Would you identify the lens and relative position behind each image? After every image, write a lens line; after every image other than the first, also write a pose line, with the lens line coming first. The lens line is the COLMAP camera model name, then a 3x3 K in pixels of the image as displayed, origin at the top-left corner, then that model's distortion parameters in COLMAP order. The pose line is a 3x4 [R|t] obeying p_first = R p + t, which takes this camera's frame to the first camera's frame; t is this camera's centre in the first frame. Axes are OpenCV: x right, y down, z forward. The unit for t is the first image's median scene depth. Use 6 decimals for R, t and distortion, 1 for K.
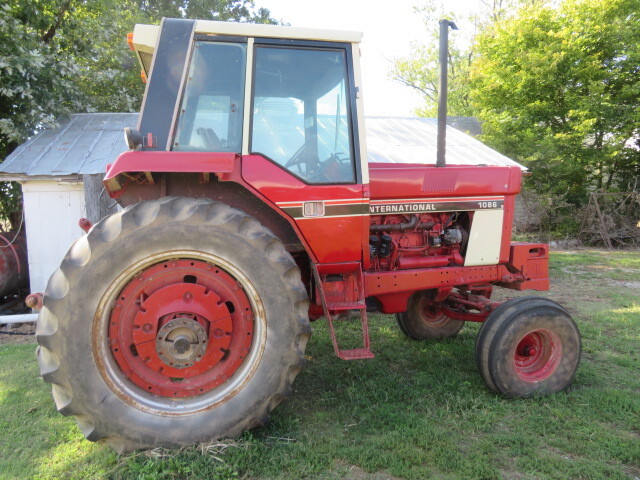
lens RADIAL K [[456.1, 0, 310.2], [0, 456.1, 242.8], [0, 0, 1]] dist [-0.029351, 0.008154]
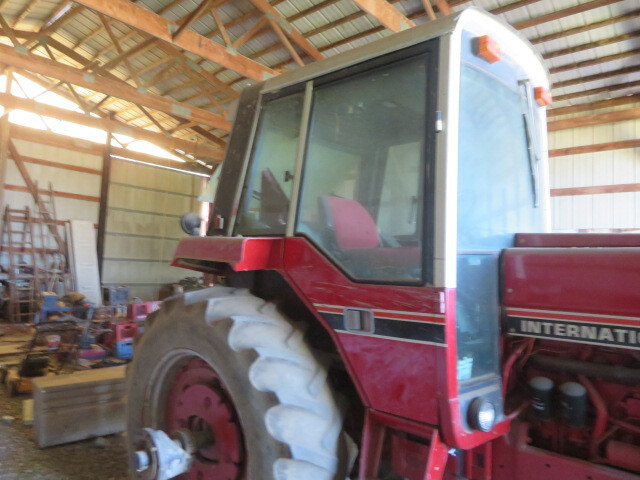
lens RADIAL K [[456.1, 0, 321.8], [0, 456.1, 236.0], [0, 0, 1]] dist [-0.029351, 0.008154]
pose [[0.551435, 0.015040, -0.834082, 0.408899], [-0.077325, 0.996455, -0.033153, -0.134235], [0.830627, 0.082777, 0.550643, 0.486786]]
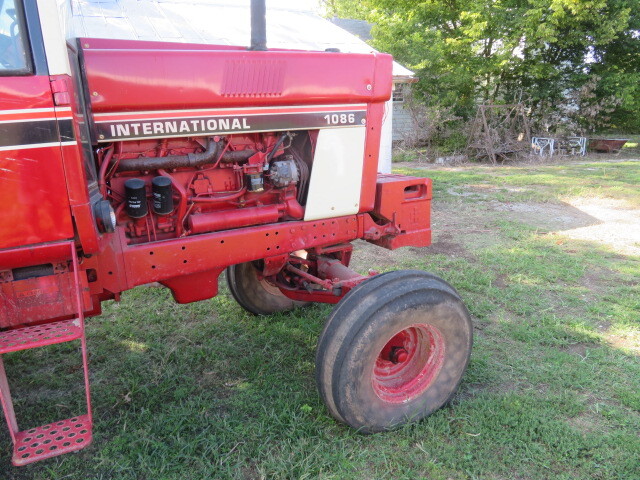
lens RADIAL K [[456.1, 0, 308.4], [0, 456.1, 244.6], [0, 0, 1]] dist [-0.029351, 0.008154]
pose [[0.976957, -0.062549, 0.204067, 0.219240], [0.023836, 0.982088, 0.186908, -0.033842], [-0.212102, -0.177737, 0.960949, 0.400836]]
